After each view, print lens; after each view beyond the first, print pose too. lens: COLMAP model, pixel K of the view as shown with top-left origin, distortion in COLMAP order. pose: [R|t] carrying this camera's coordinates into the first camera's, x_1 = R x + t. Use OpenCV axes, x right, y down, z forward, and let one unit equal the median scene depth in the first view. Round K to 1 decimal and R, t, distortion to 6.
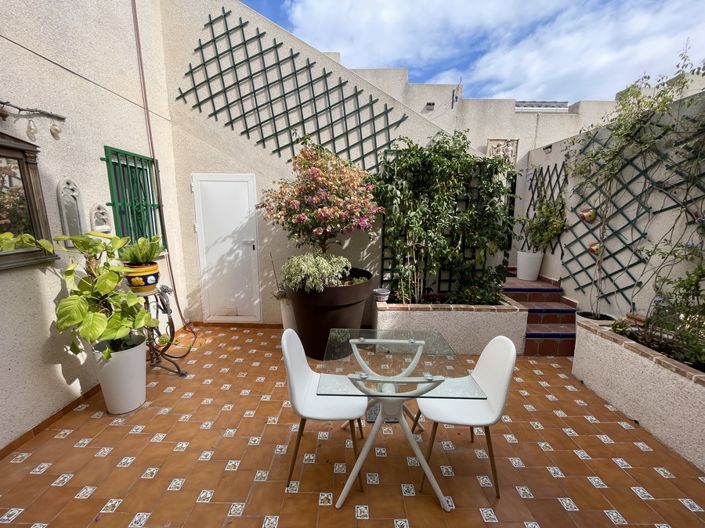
lens RADIAL K [[293.7, 0, 352.5], [0, 293.7, 264.0], [0, 0, 1]] dist [0.000031, 0.000062]
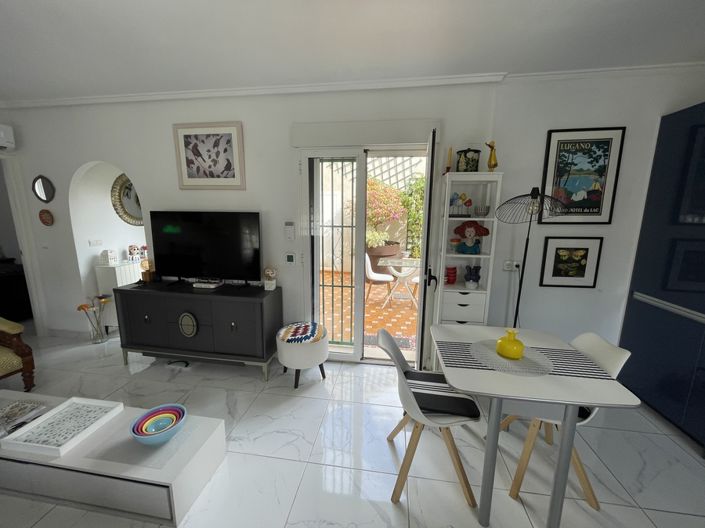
lens RADIAL K [[293.7, 0, 352.5], [0, 293.7, 264.0], [0, 0, 1]] dist [0.000031, 0.000062]
pose [[0.990531, 0.026338, -0.134739, 0.017278], [-0.025660, 0.999648, 0.006770, 0.156773], [0.134870, -0.003249, 0.990858, -0.908366]]
